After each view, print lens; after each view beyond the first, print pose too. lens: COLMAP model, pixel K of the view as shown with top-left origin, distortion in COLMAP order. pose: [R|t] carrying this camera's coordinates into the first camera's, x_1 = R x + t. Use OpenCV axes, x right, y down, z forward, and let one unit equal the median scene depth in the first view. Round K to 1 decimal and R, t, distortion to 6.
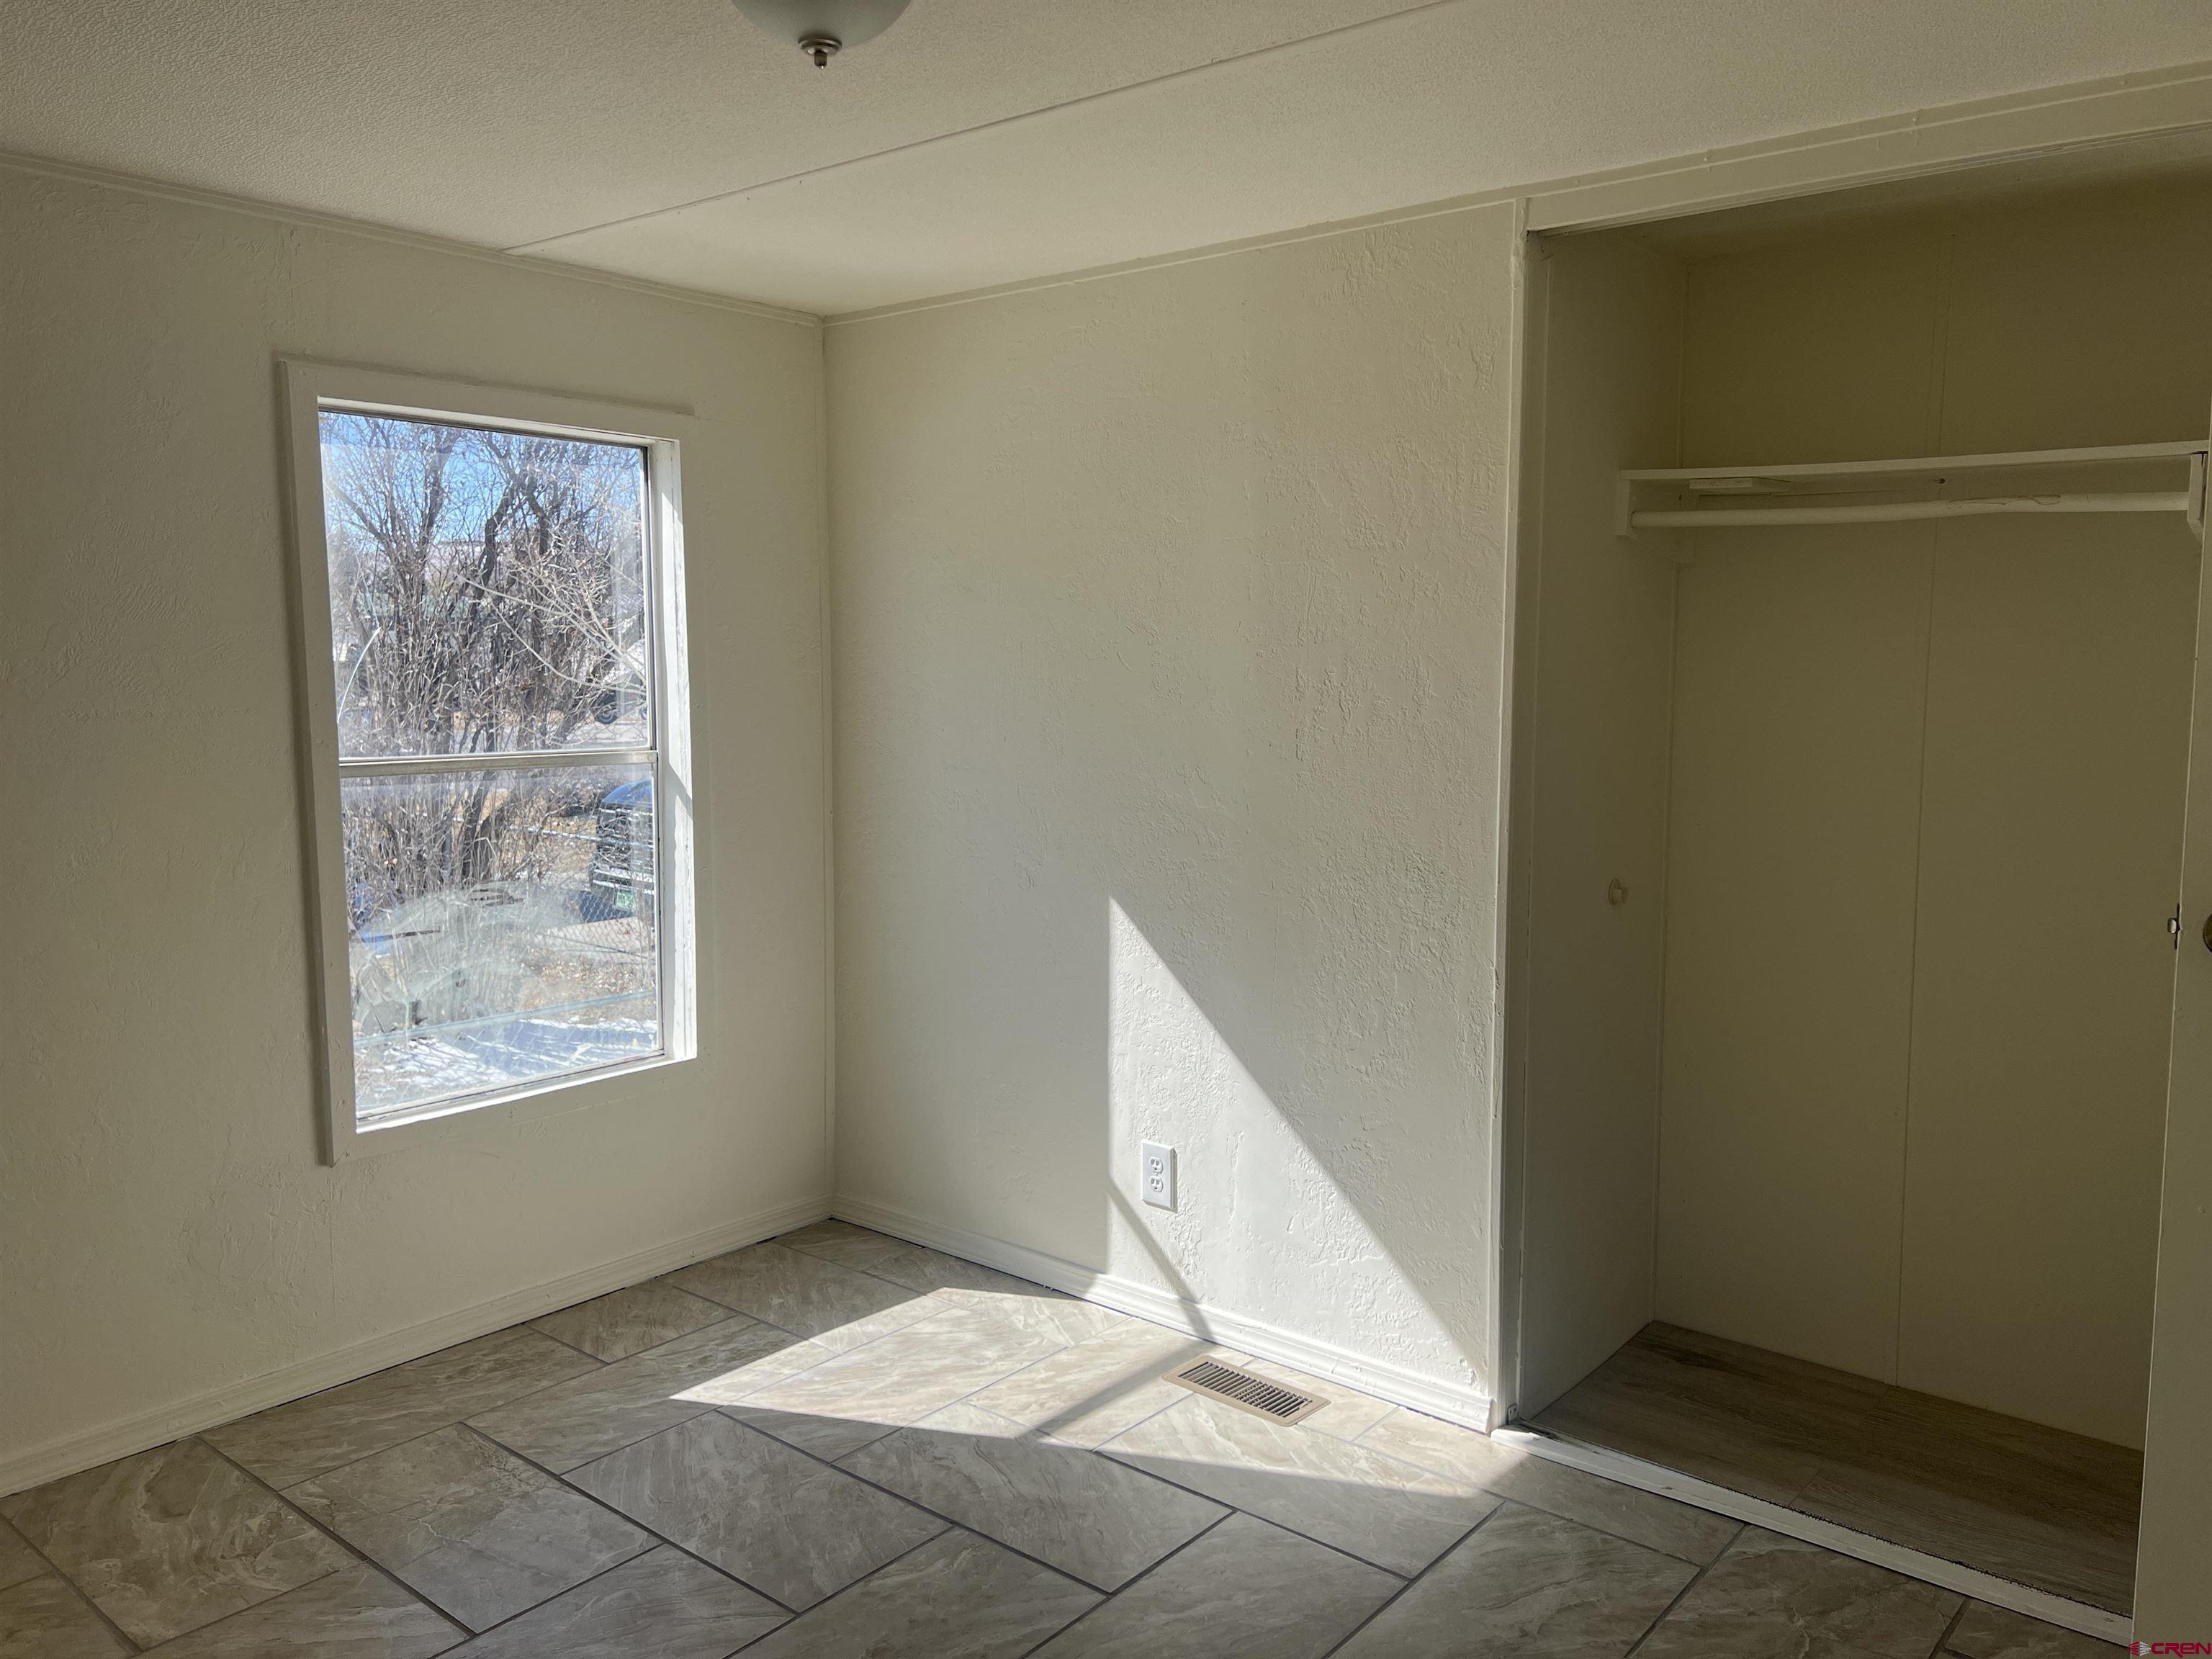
lens RADIAL K [[1659.3, 0, 1108.1], [0, 1659.3, 792.3], [0, 0, 1]] dist [0.004963, -0.000841]
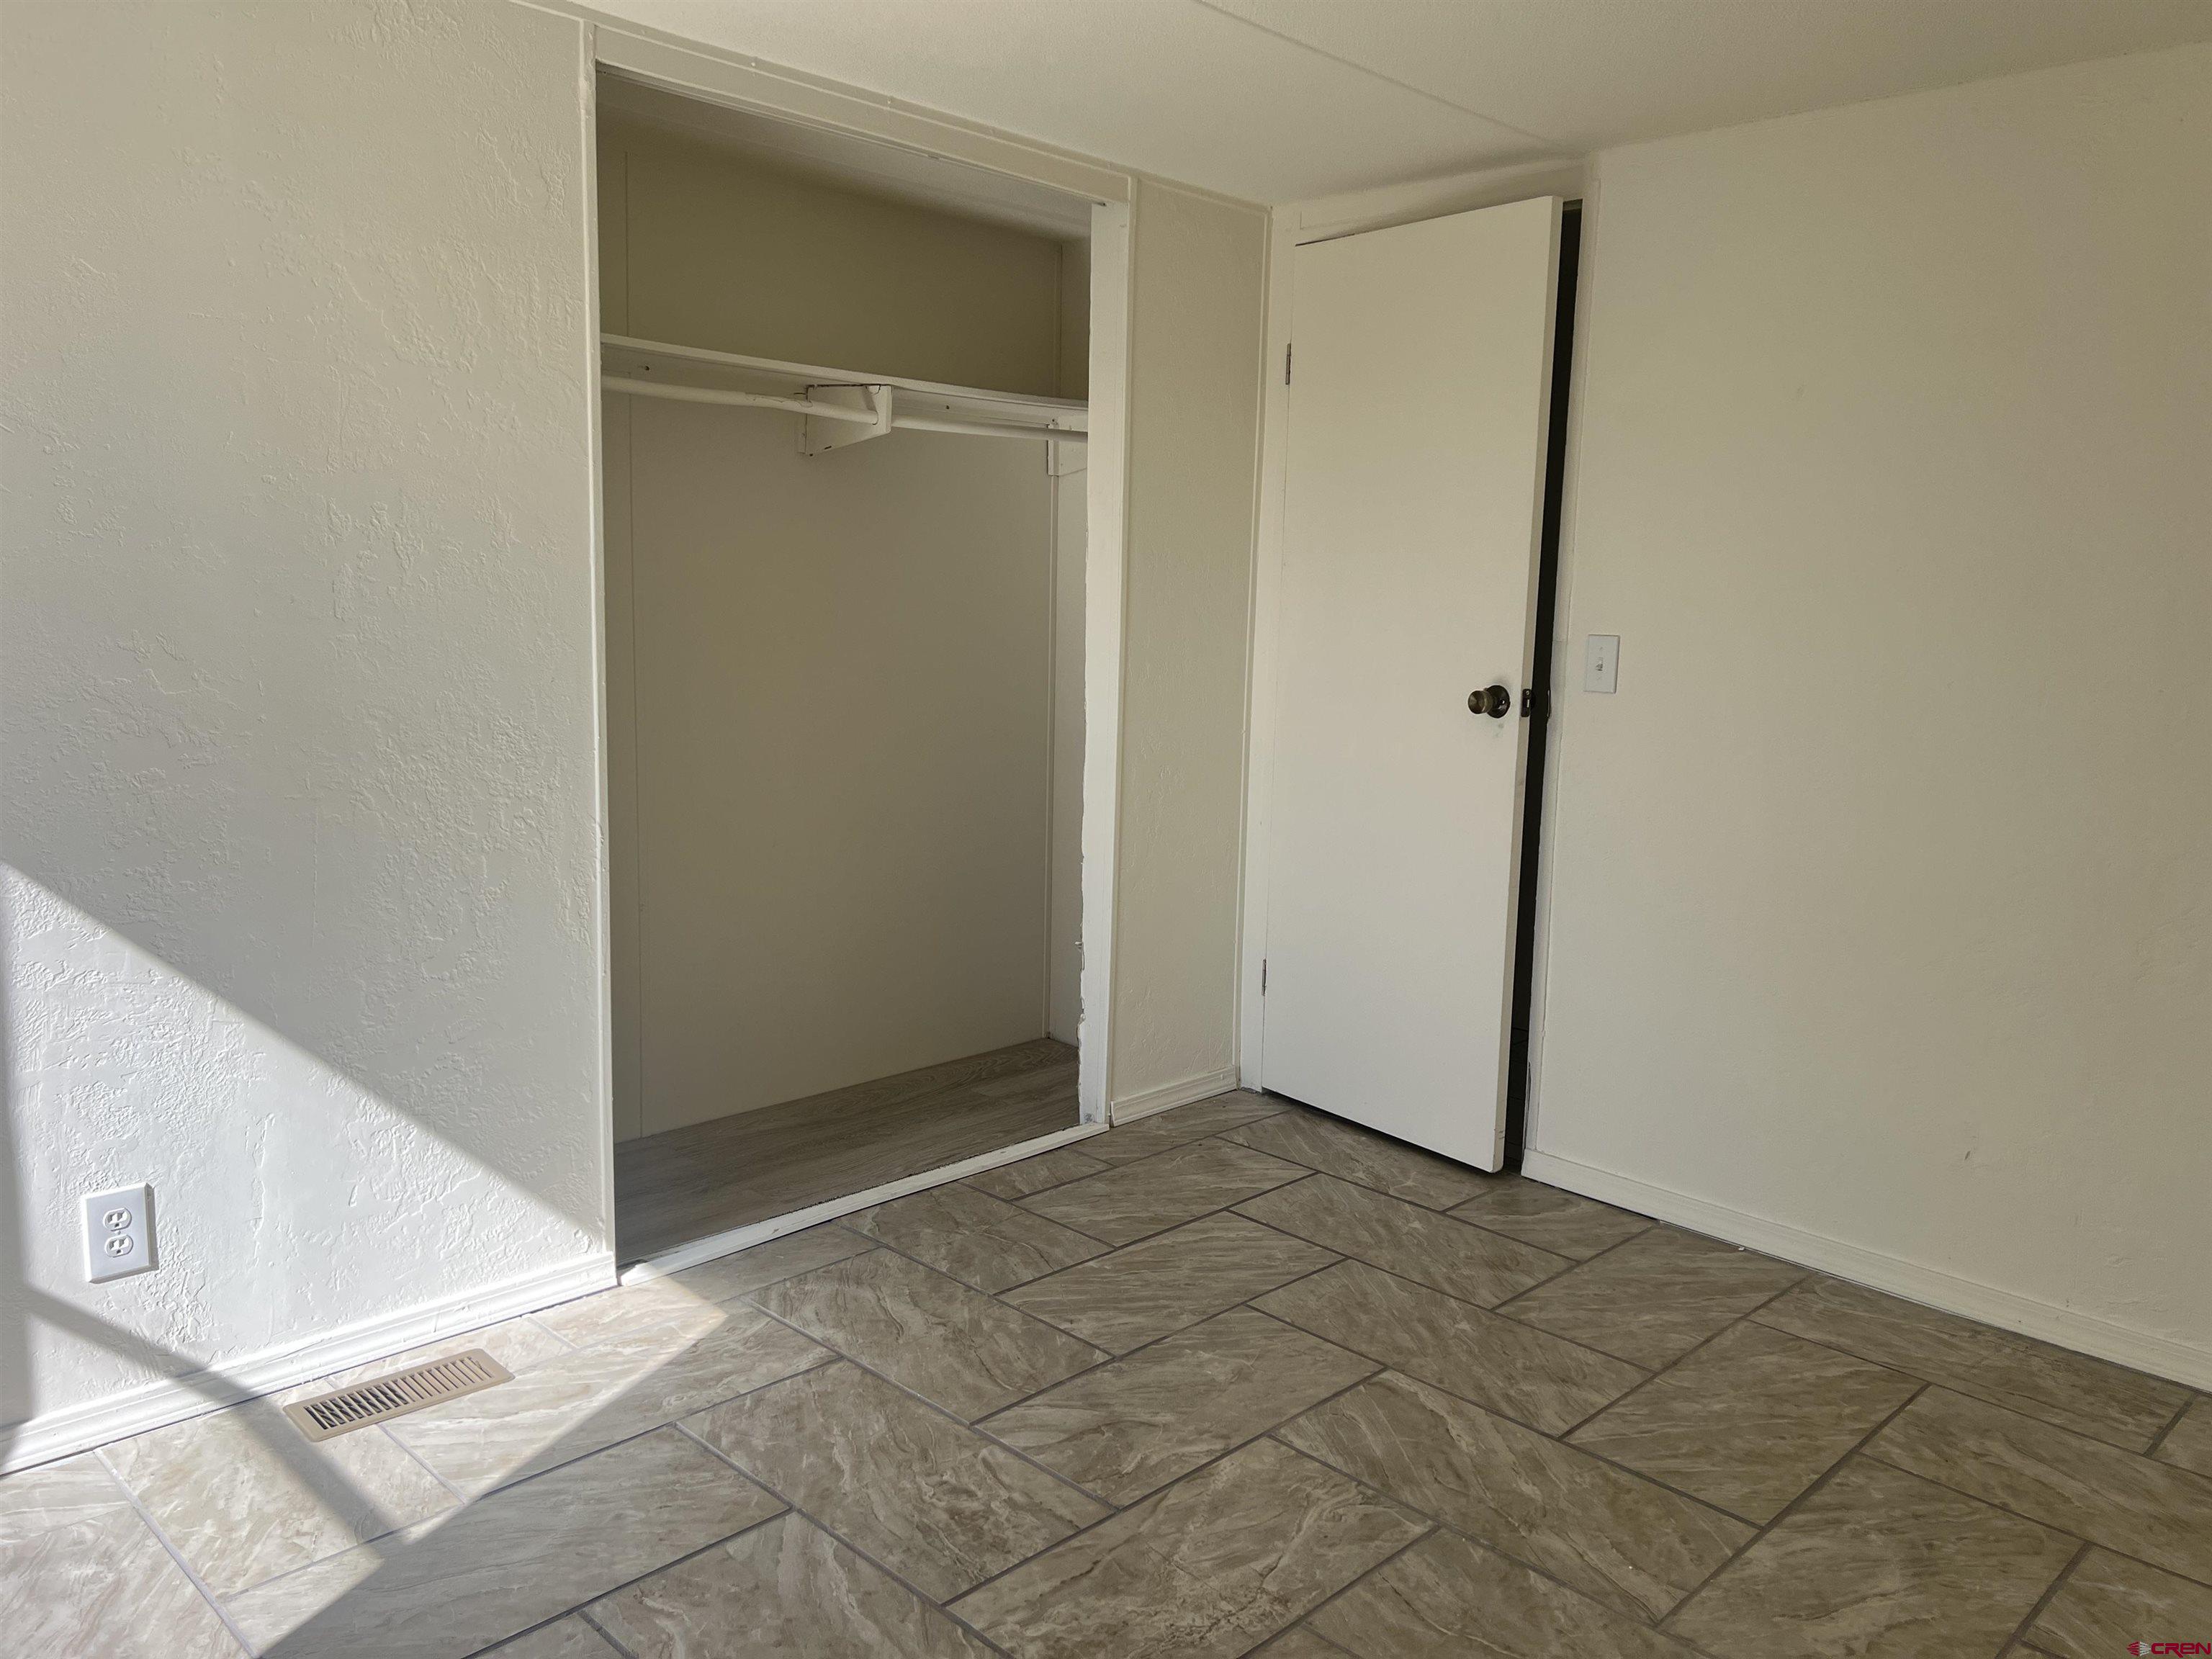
lens RADIAL K [[1685.4, 0, 1106.0], [0, 1685.4, 829.5], [0, 0, 1]] dist [0.065731, -0.090794]
pose [[0.088903, -0.152060, 0.984365, -0.691984], [0.062676, 0.987174, 0.146833, -0.018834], [-0.994066, 0.048642, 0.097293, 0.569604]]
